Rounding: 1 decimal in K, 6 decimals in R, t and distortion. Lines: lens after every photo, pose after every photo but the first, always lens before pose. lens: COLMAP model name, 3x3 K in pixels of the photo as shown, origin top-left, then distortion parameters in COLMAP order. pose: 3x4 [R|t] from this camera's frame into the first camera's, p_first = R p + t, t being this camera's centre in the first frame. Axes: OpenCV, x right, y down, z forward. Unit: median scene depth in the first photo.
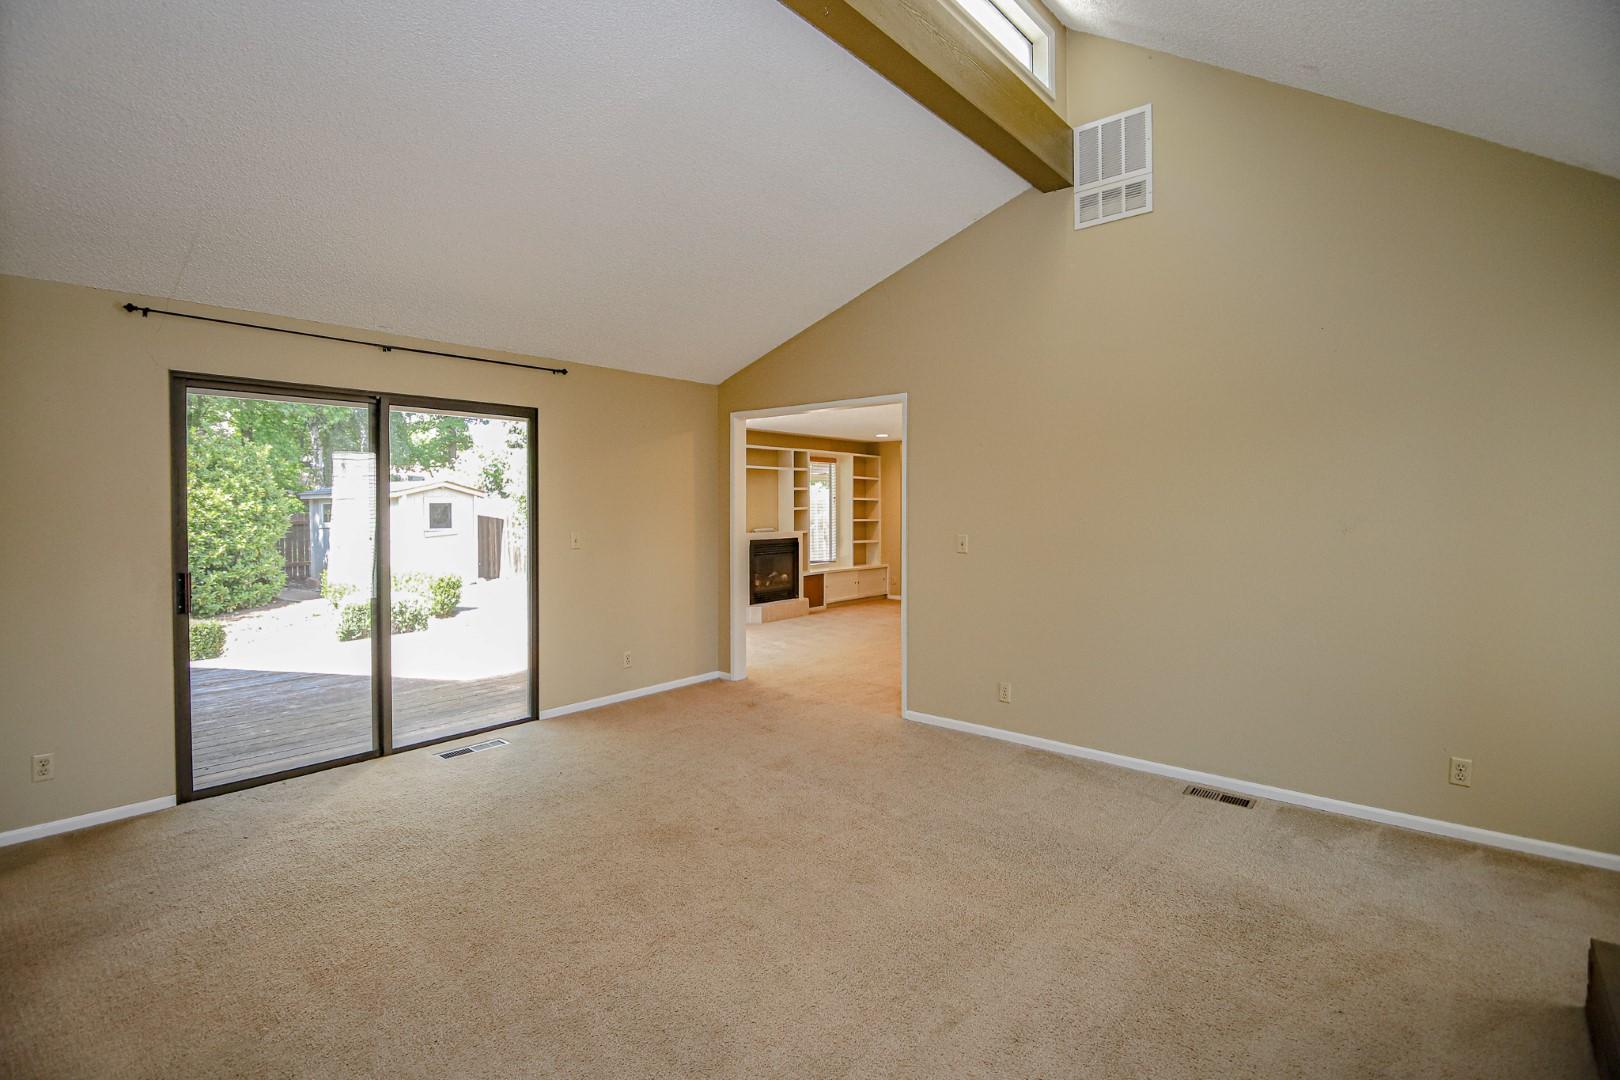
lens RADIAL K [[780.9, 0, 761.0], [0, 780.9, 489.8], [0, 0, 1]] dist [0.002548, -0.011136]
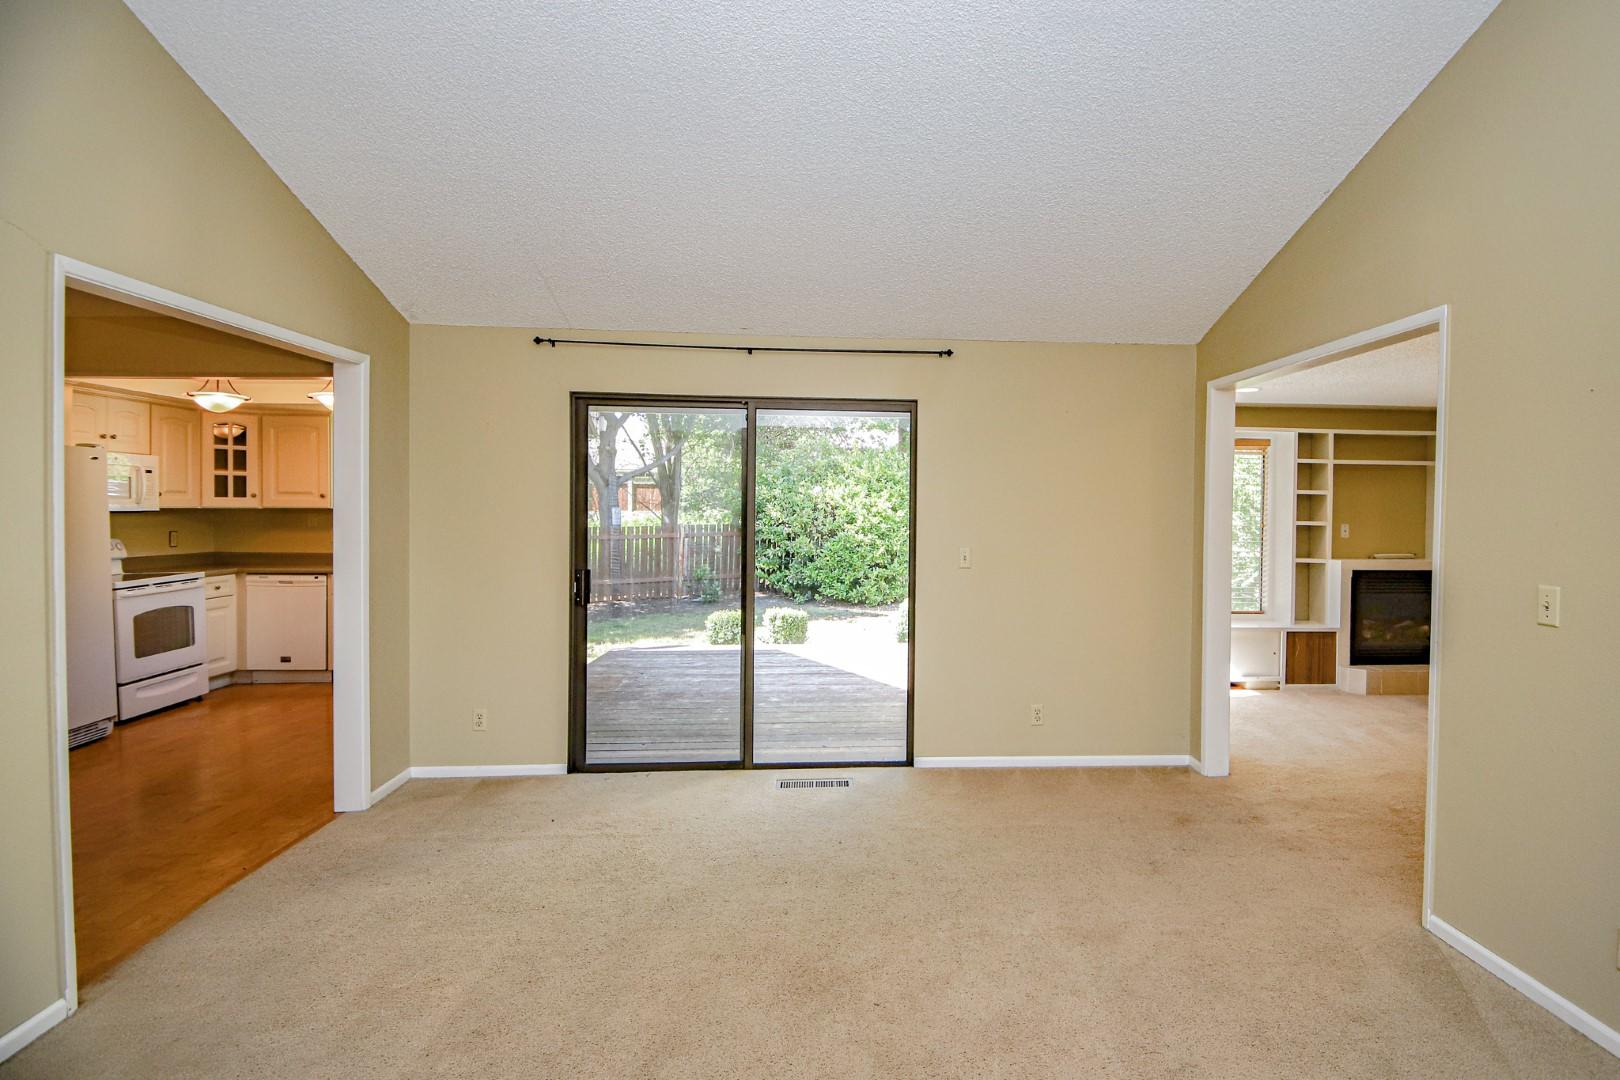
lens RADIAL K [[780.9, 0, 853.2], [0, 780.9, 524.1], [0, 0, 1]] dist [0.002548, -0.011136]
pose [[0.722069, 0.020400, -0.691520, 0.210175], [0.001622, 0.999512, 0.031180, 0.002817], [0.691819, -0.023636, 0.721684, 0.291747]]
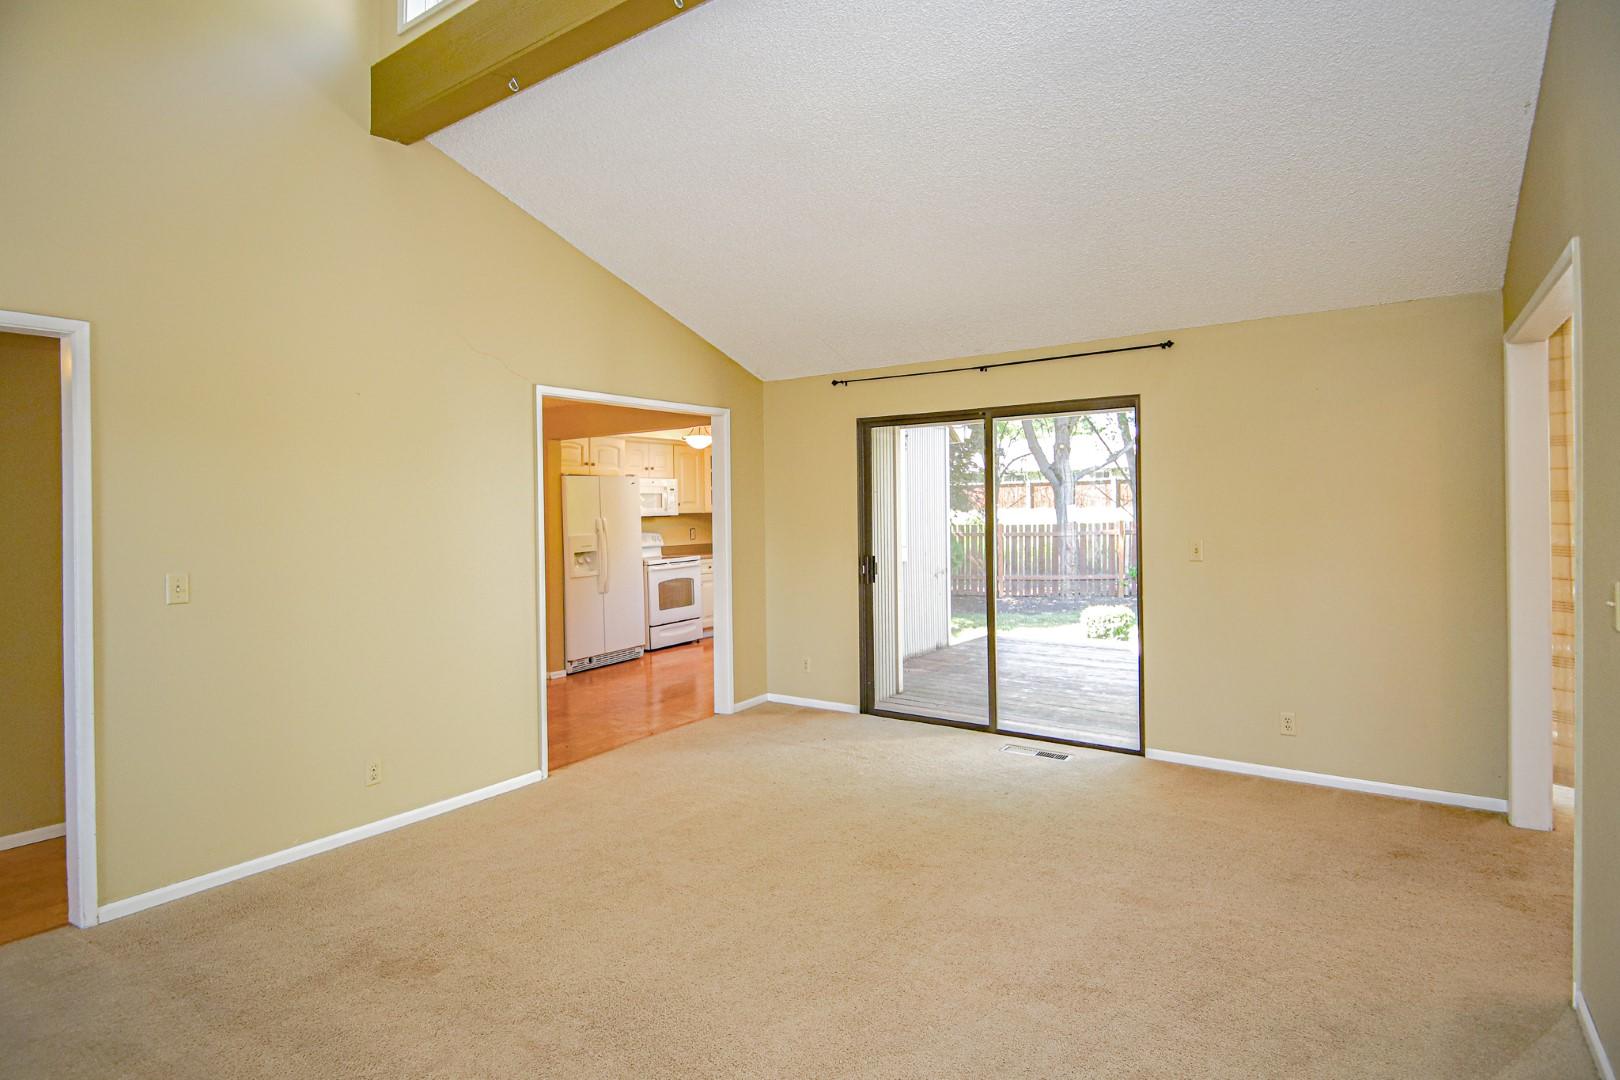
lens RADIAL K [[803.3, 0, 809.8], [0, 803.3, 524.4], [0, 0, 1]] dist [0.011048, -0.010493]
pose [[0.130377, 0.018462, -0.991293, 0.459701], [0.030829, 0.999268, 0.022666, 0.005647], [0.990985, -0.033516, 0.129713, 0.445687]]
